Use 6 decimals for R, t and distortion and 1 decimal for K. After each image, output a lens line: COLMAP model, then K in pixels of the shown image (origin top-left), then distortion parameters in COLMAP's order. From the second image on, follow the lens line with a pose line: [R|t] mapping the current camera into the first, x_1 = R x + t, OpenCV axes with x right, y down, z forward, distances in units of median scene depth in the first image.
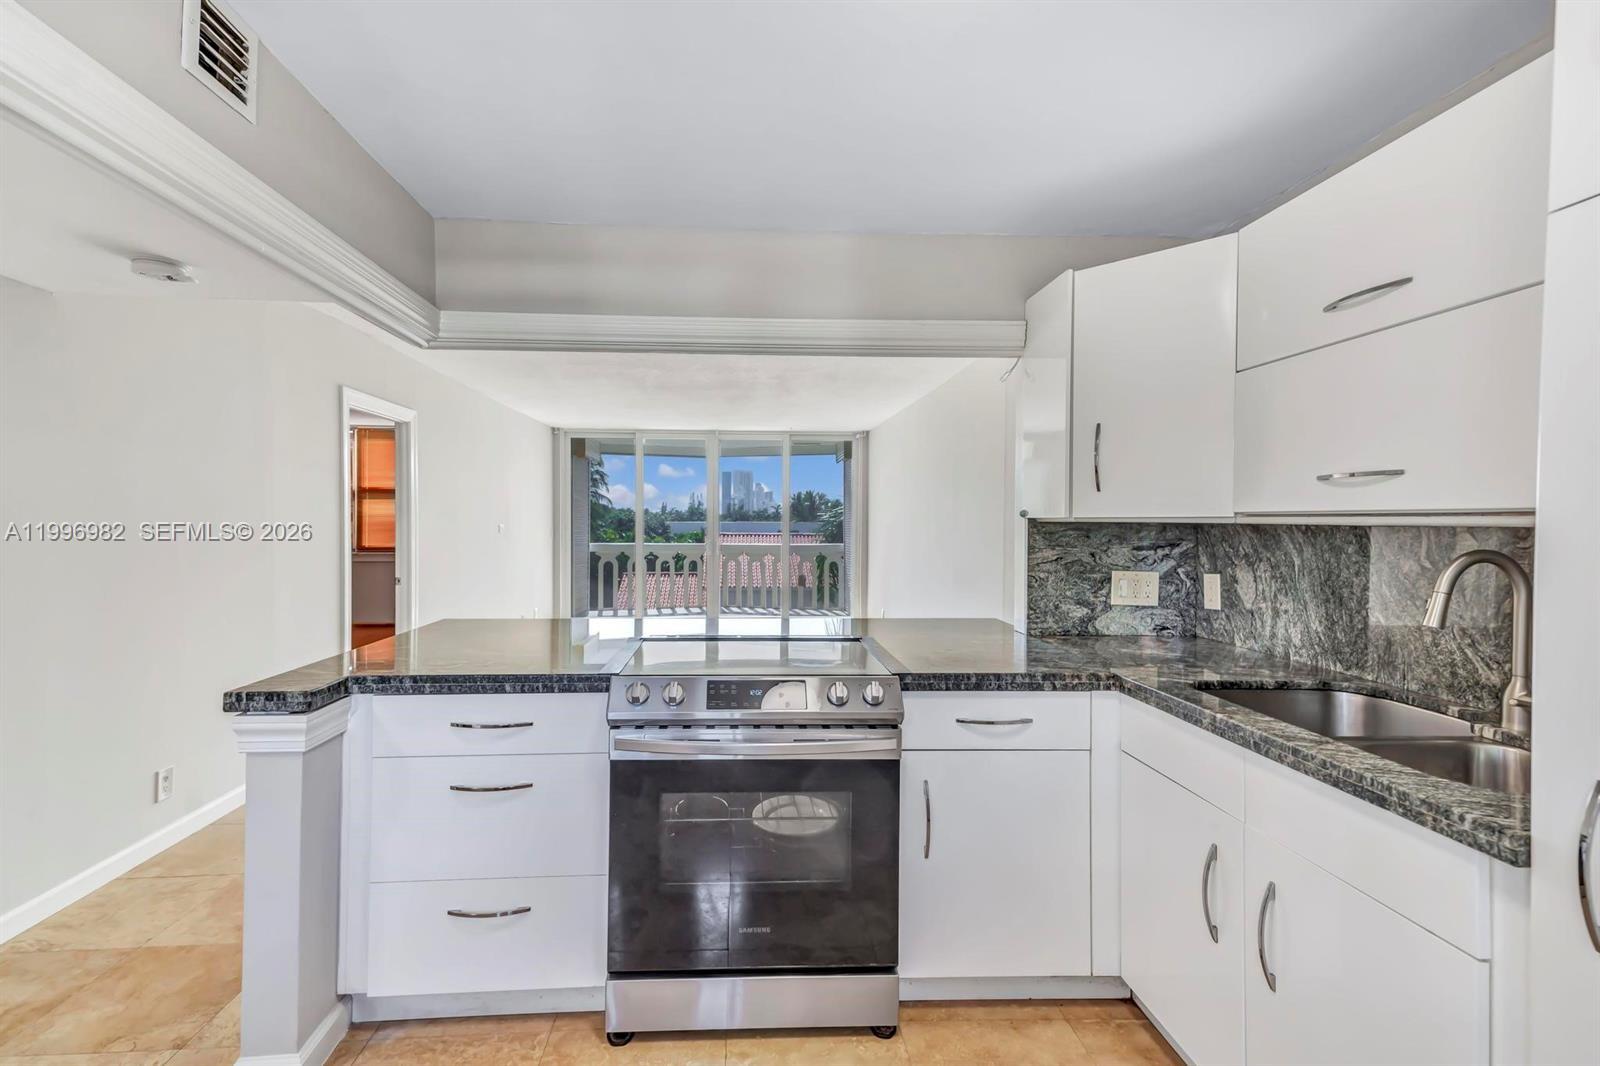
lens RADIAL K [[704.4, 0, 766.5], [0, 704.4, 531.4], [0, 0, 1]] dist [0.042760, -0.001210]
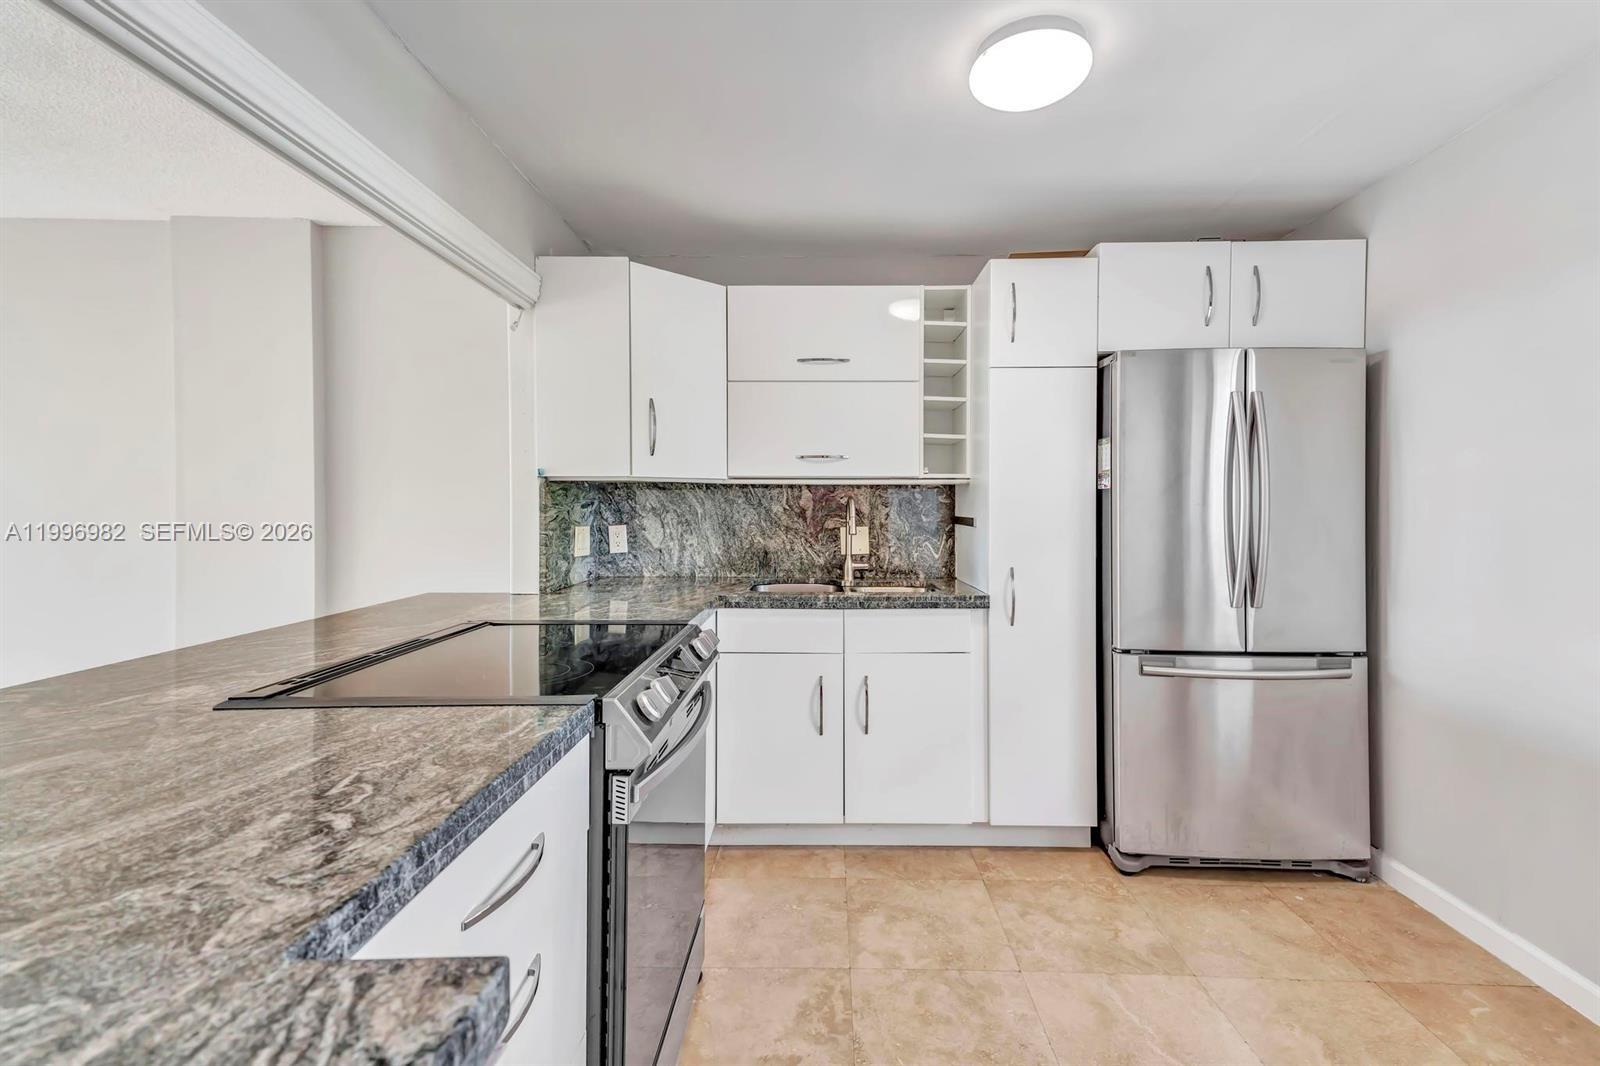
lens RADIAL K [[703.7, 0, 821.5], [0, 703.7, 505.9], [0, 0, 1]] dist [0.015217, -0.000018]
pose [[0.066912, -0.010046, 0.997708, -0.782855], [0.015614, 0.999837, 0.009020, 0.024967], [-0.997637, 0.014975, 0.067058, 0.714252]]
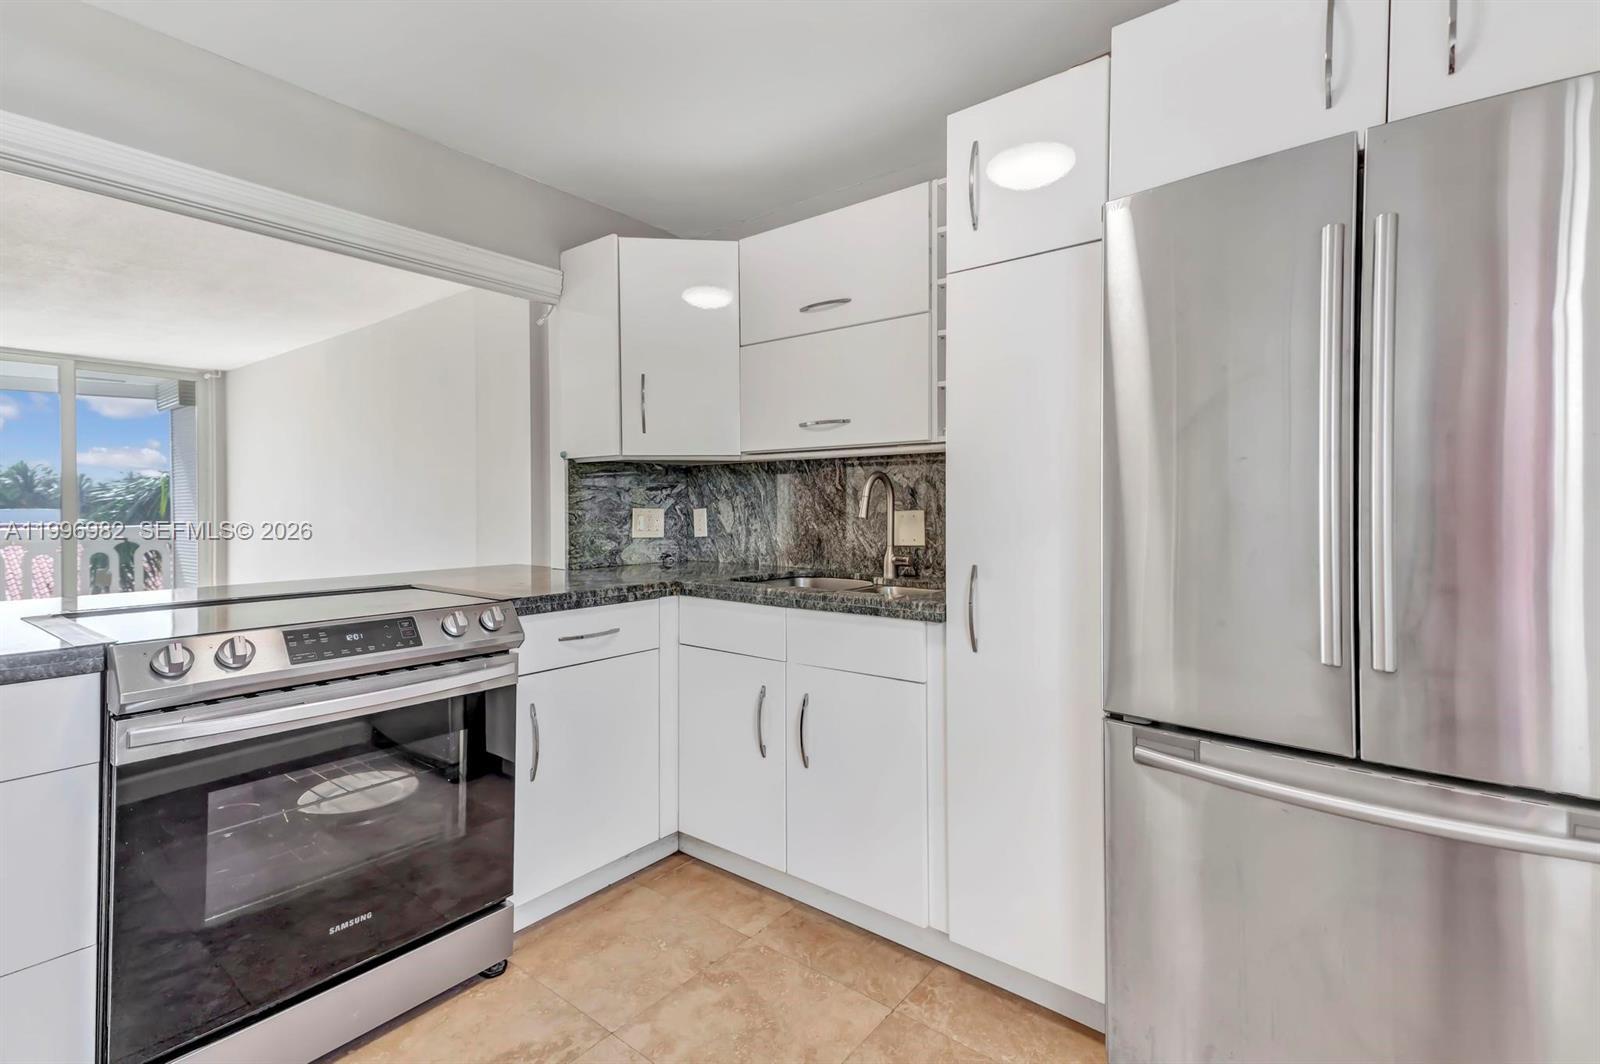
lens RADIAL K [[744.7, 0, 794.5], [0, 744.7, 507.3], [0, 0, 1]] dist [0.042796, -0.004258]
pose [[0.664086, -0.011805, 0.747563, -0.314066], [0.018759, 0.999824, -0.000875, 0.079220], [-0.747421, 0.014605, 0.664190, 0.012781]]
